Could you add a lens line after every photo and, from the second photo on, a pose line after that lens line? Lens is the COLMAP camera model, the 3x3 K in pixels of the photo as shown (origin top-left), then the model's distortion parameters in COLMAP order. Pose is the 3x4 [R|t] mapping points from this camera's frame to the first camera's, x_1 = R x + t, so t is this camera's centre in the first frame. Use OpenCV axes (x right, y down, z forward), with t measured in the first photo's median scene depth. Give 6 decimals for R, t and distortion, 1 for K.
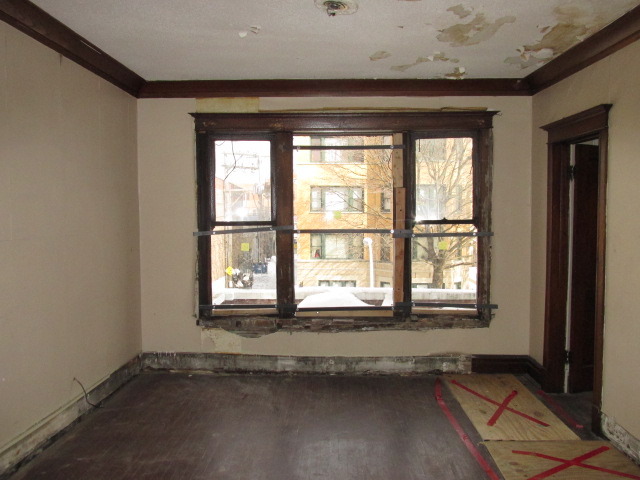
lens RADIAL K [[536.3, 0, 320.1], [0, 536.3, 239.9], [0, 0, 1]] dist [-0.013110, -0.004740]
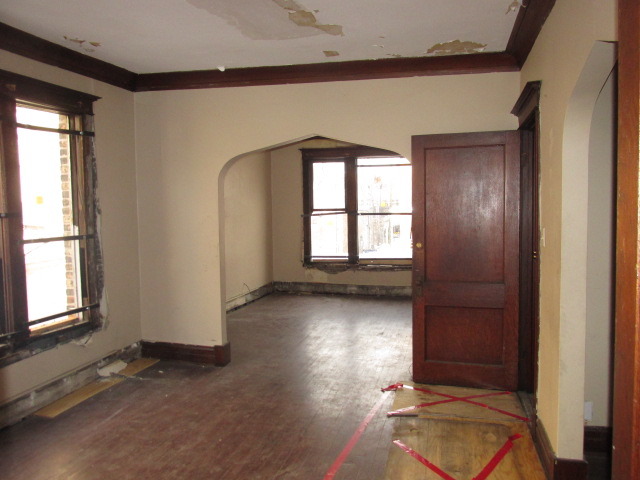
lens RADIAL K [[536.3, 0, 320.1], [0, 536.3, 240.5], [0, 0, 1]] dist [-0.013110, -0.004740]
pose [[0.977651, 0.006169, -0.210145, 0.203215], [-0.002577, 0.999846, 0.017360, 0.040409], [0.210220, -0.016431, 0.977516, -0.742499]]
